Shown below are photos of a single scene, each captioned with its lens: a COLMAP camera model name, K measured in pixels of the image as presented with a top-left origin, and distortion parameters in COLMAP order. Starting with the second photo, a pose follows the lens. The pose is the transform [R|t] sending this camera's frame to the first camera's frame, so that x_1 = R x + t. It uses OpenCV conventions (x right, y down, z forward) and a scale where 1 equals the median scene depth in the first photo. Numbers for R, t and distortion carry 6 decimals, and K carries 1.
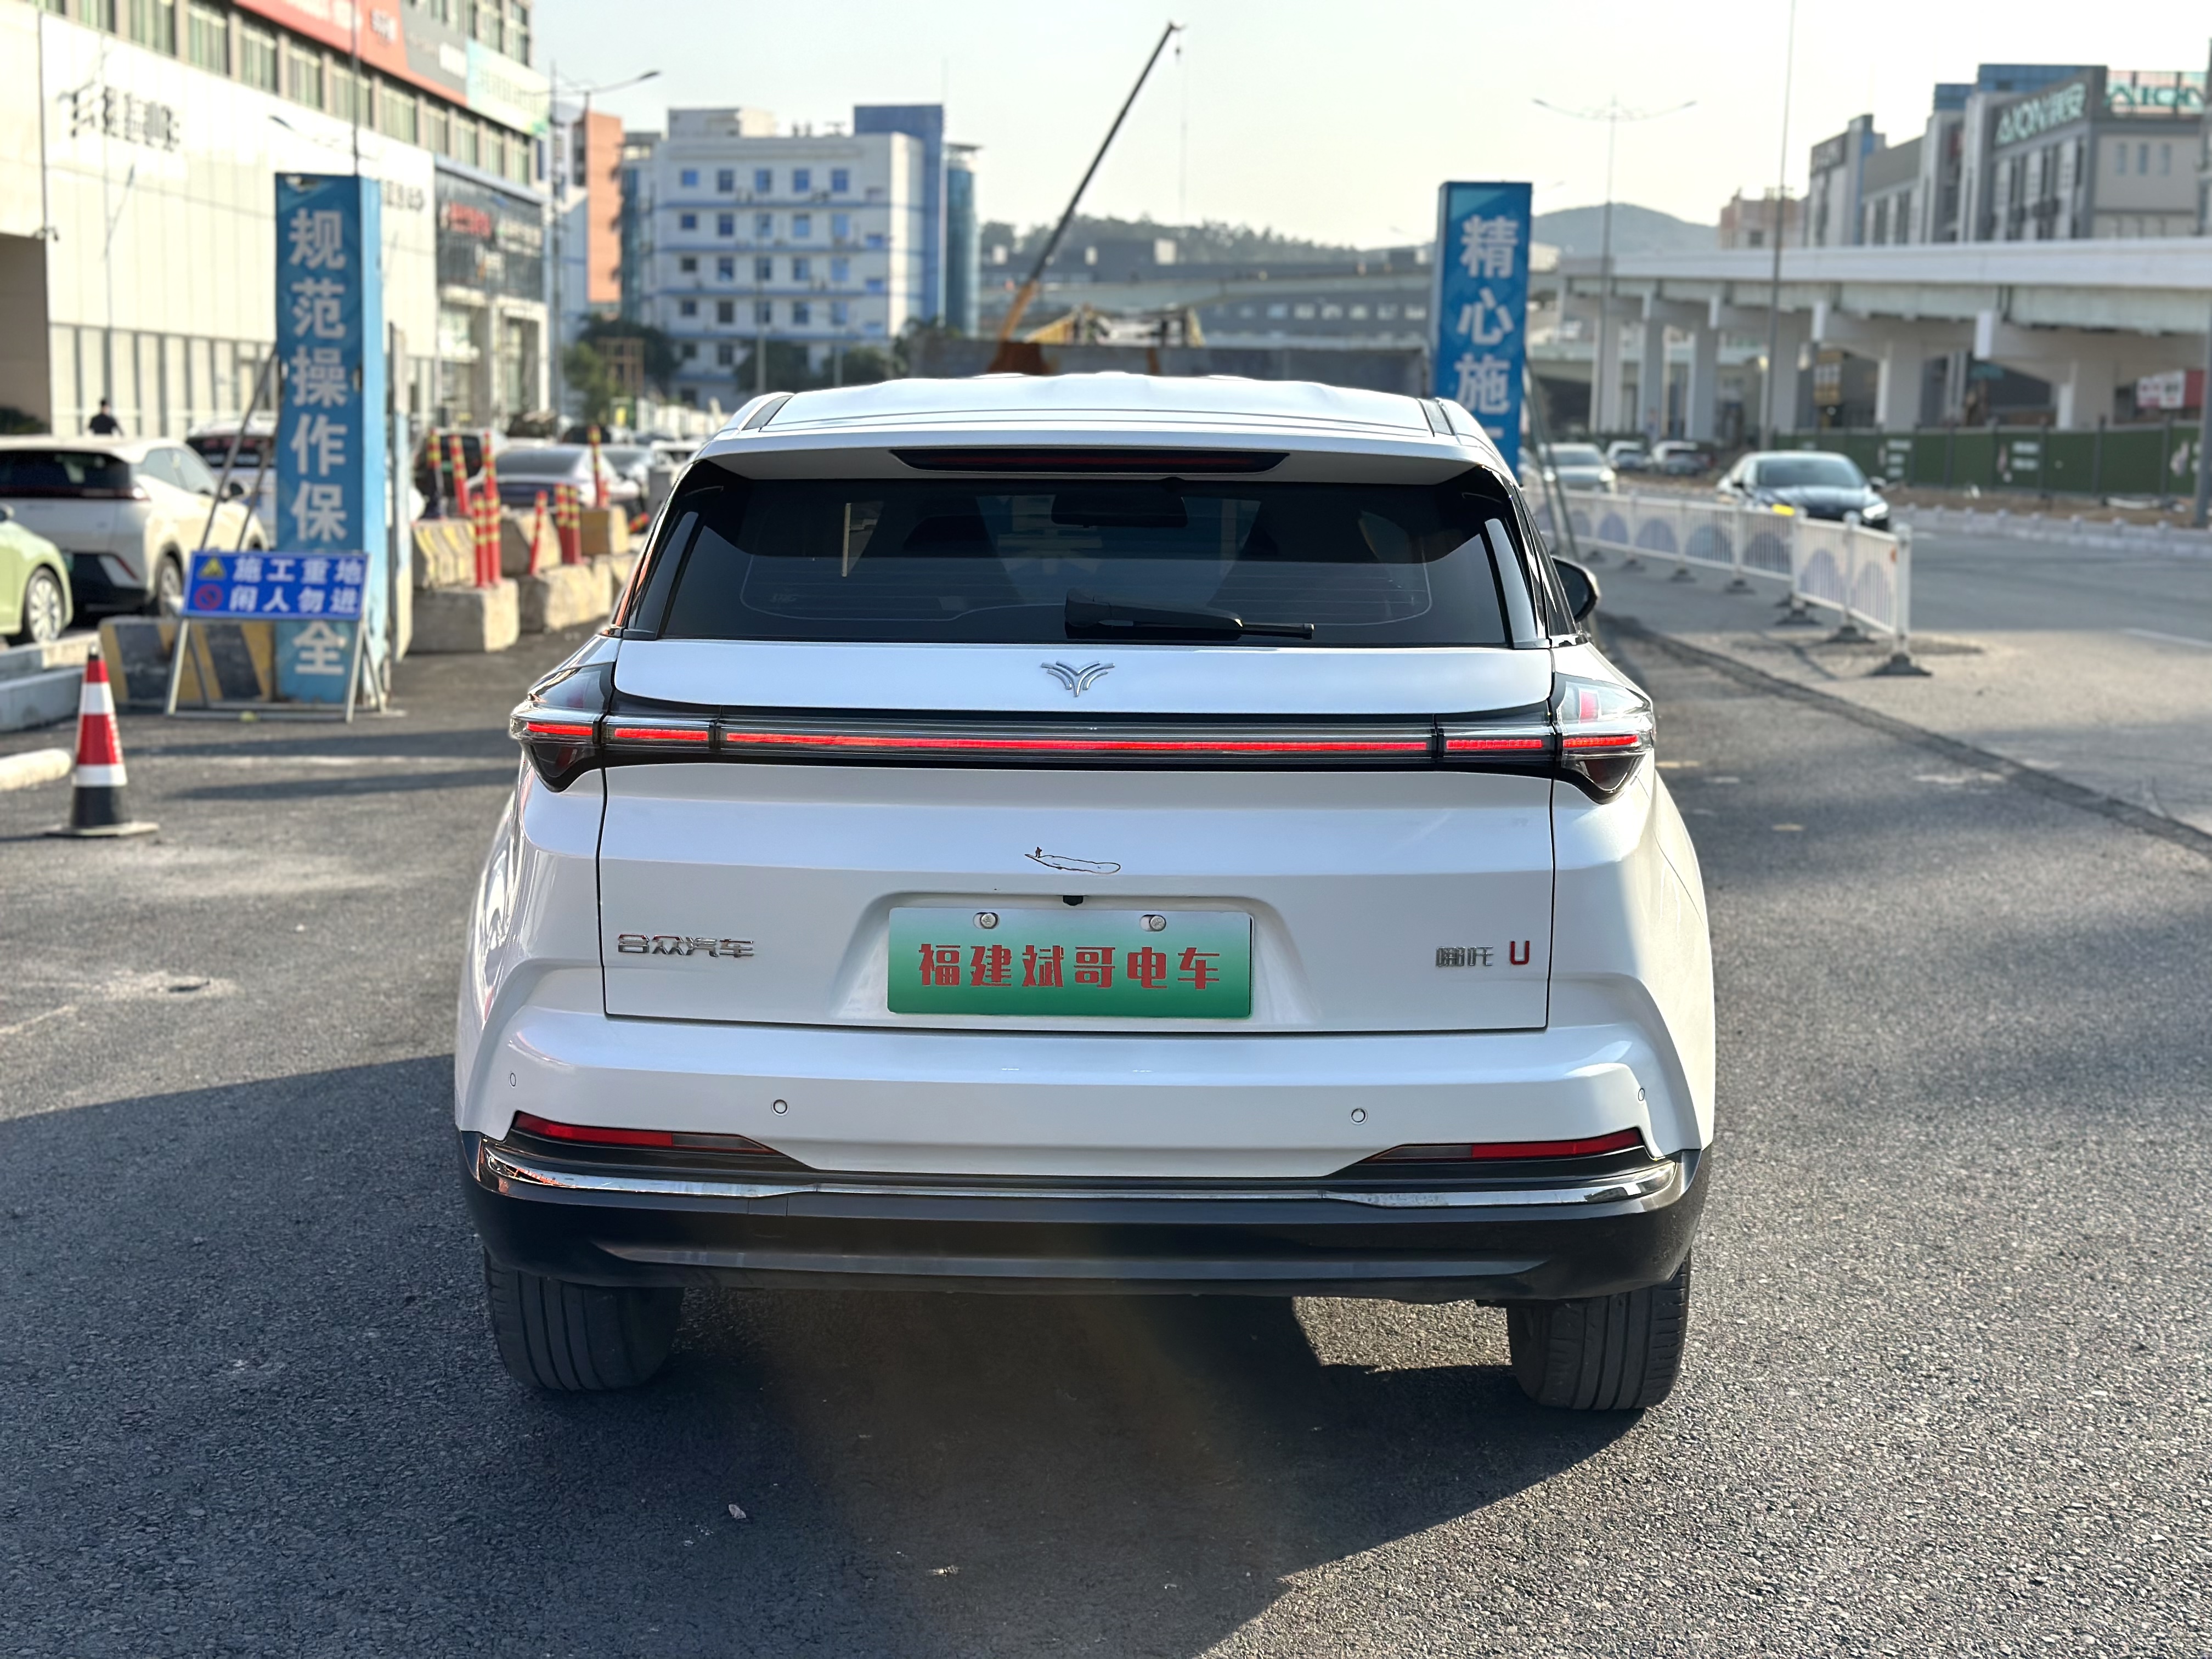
lens RADIAL K [[3069.6, 0, 1108.8], [0, 3069.6, 836.6], [0, 0, 1]] dist [0.208982, -0.478639]
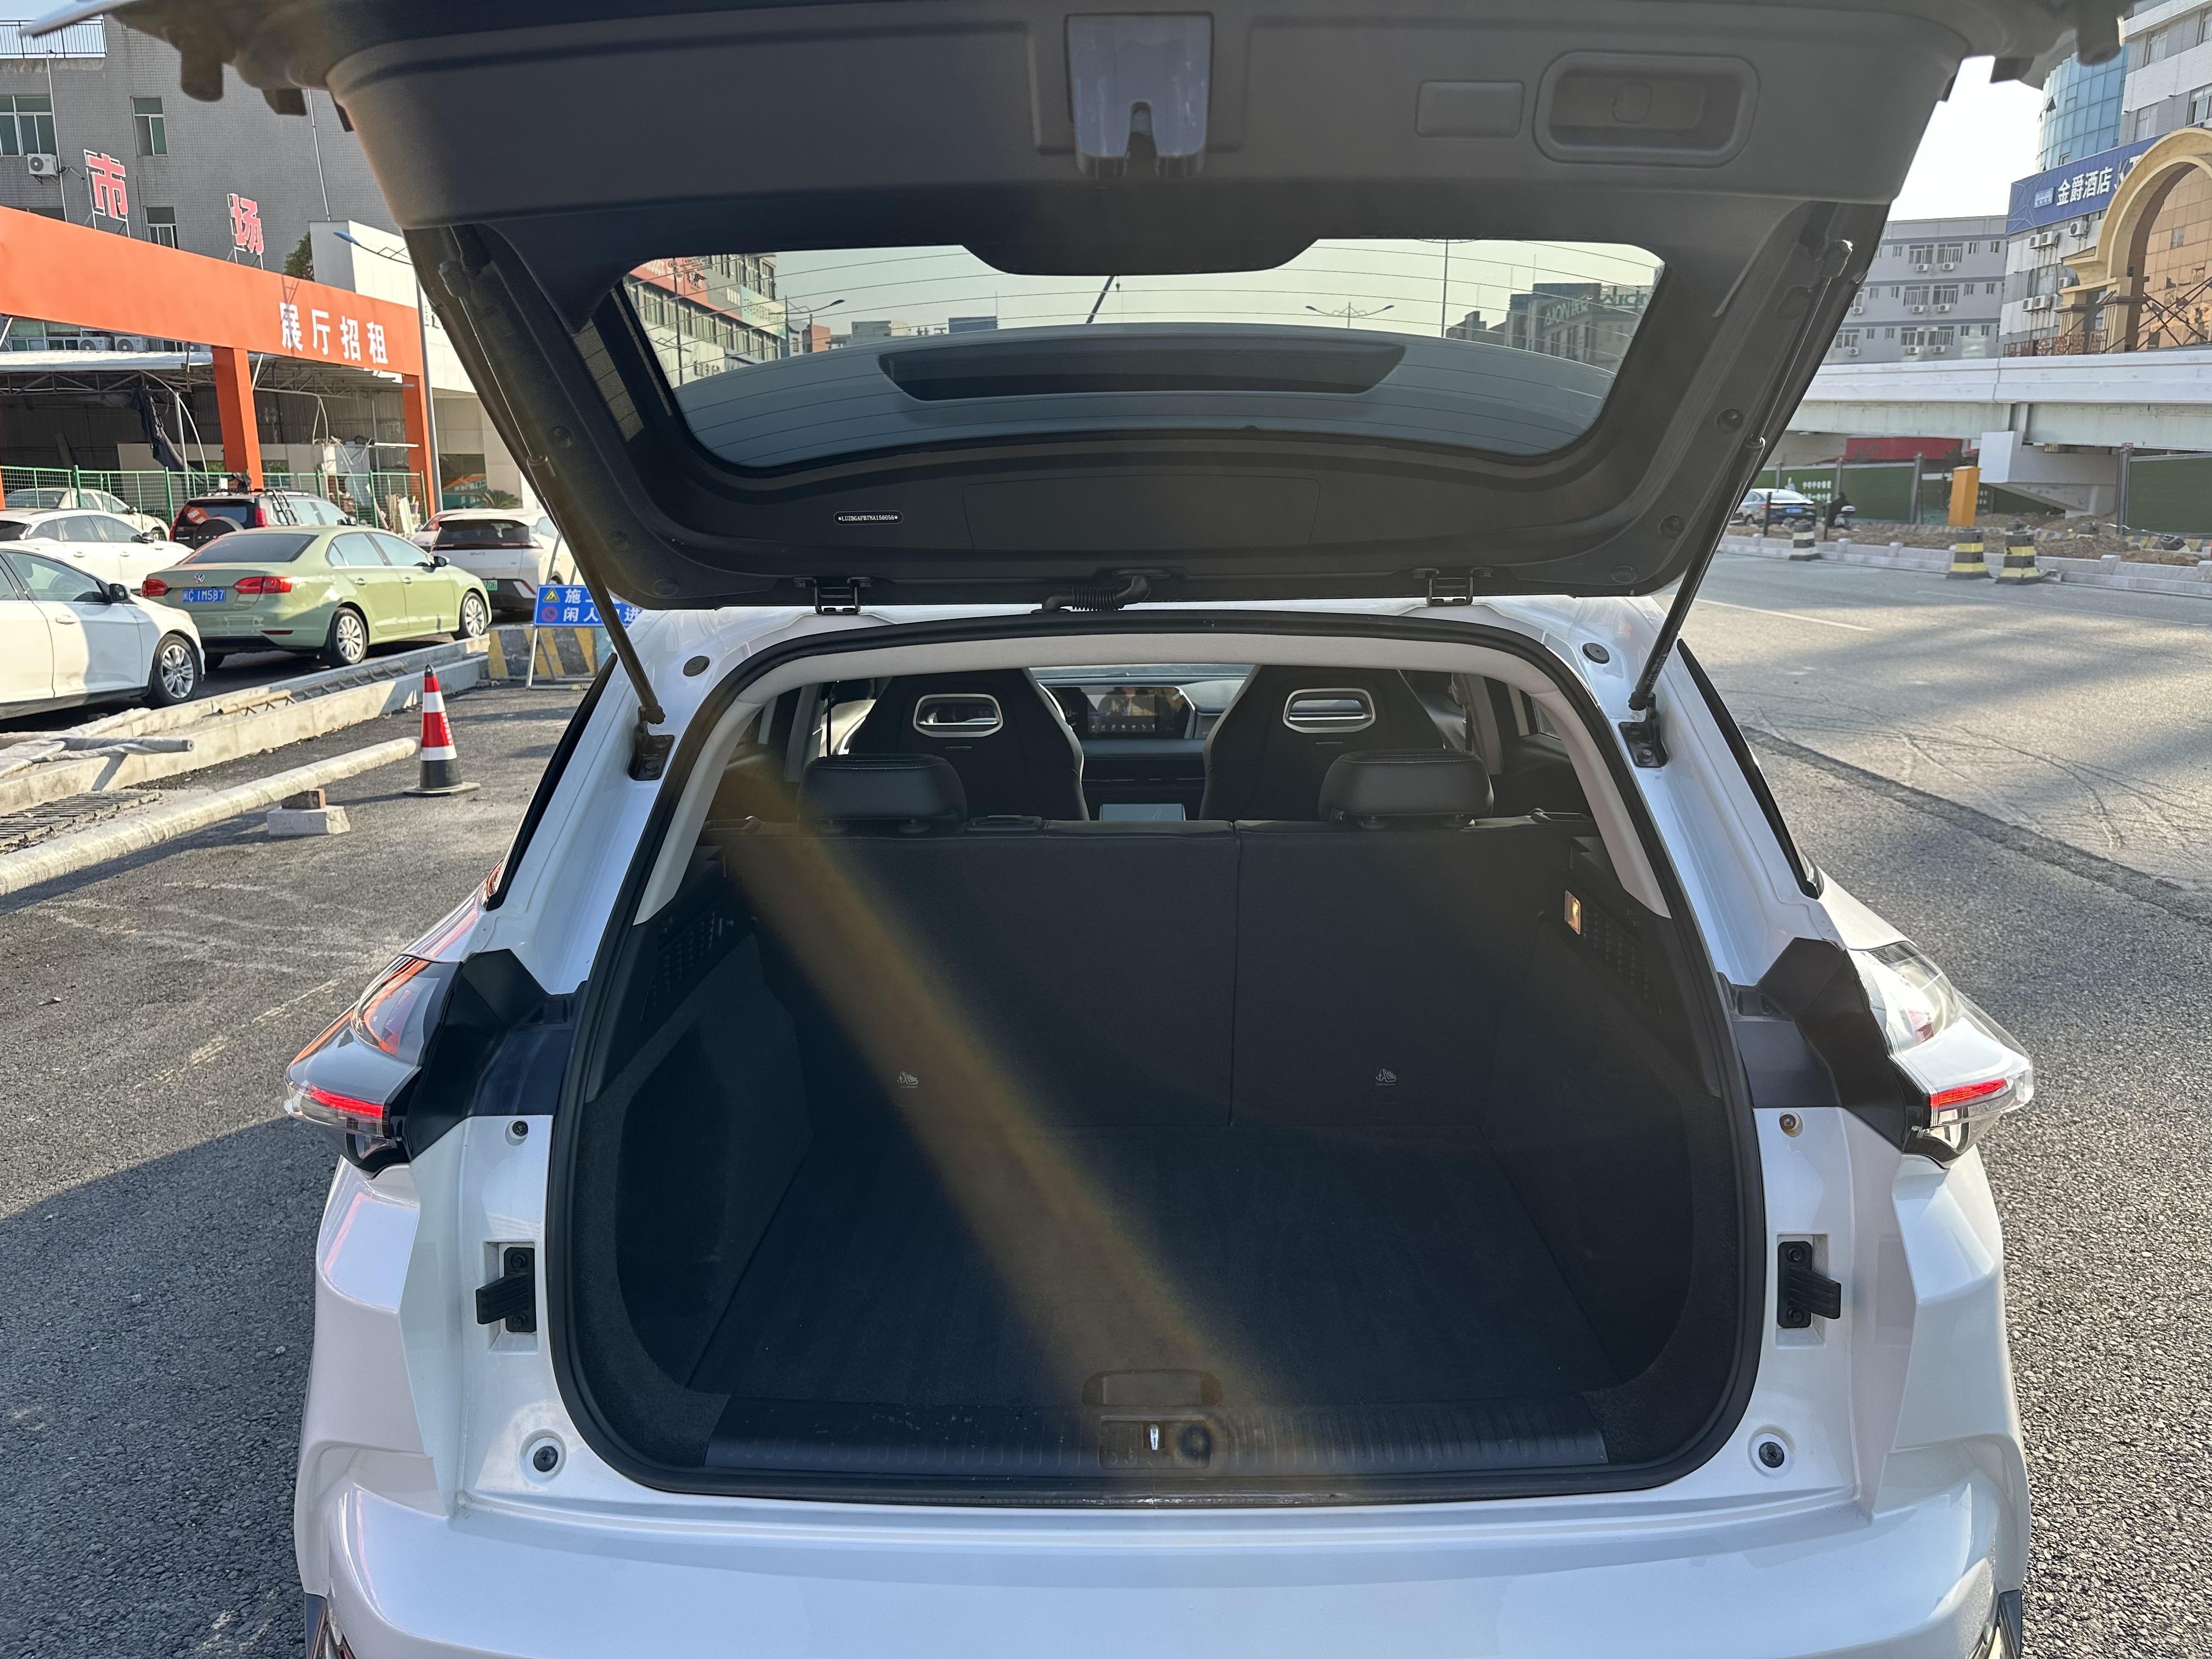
lens RADIAL K [[1547.3, 0, 1106.0], [0, 1547.3, 829.5], [0, 0, 1]] dist [0.033647, -0.039560]
pose [[0.999658, -0.024807, 0.008326, -0.004467], [0.023976, 0.995807, 0.088284, -0.023548], [-0.010481, -0.088054, 0.996061, 0.138795]]
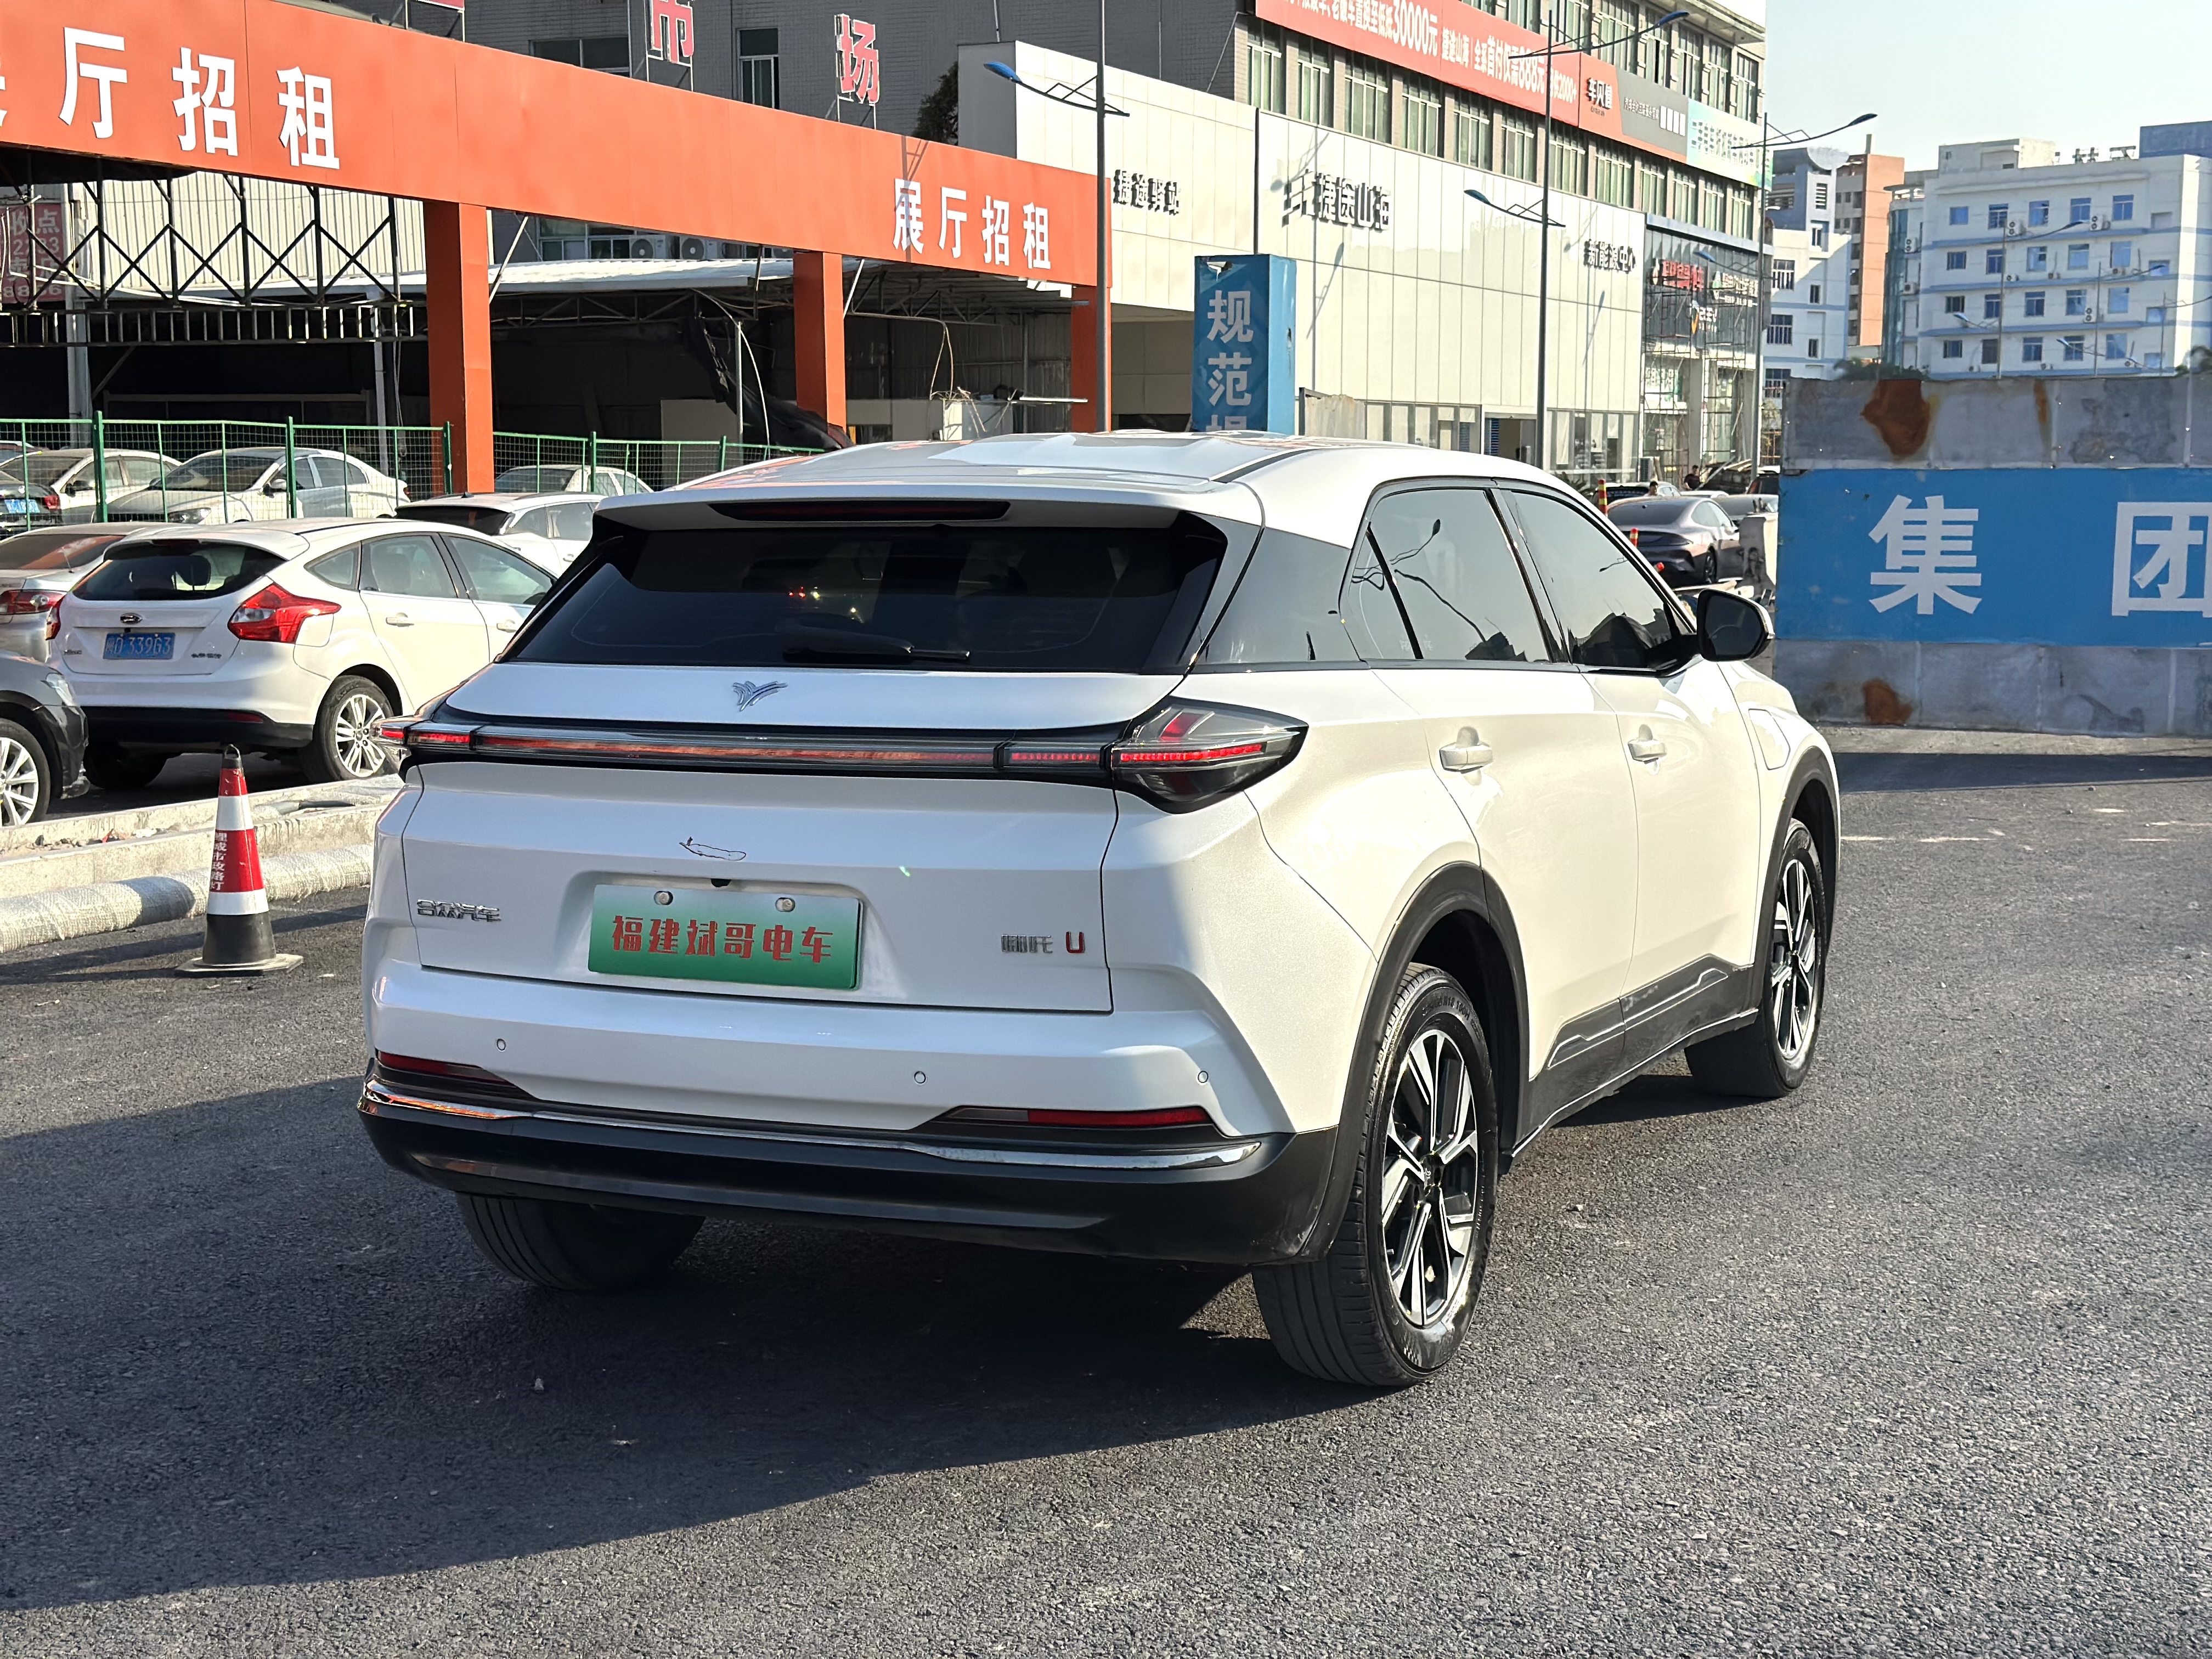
lens RADIAL K [[3056.1, 0, 1112.2], [0, 3056.1, 846.1], [0, 0, 1]] dist [0.234747, -0.536266]
pose [[0.918507, 0.028172, -0.394399, 0.116323], [-0.033128, 0.999435, -0.005760, 0.001660], [0.394014, 0.018357, 0.918921, -0.004728]]
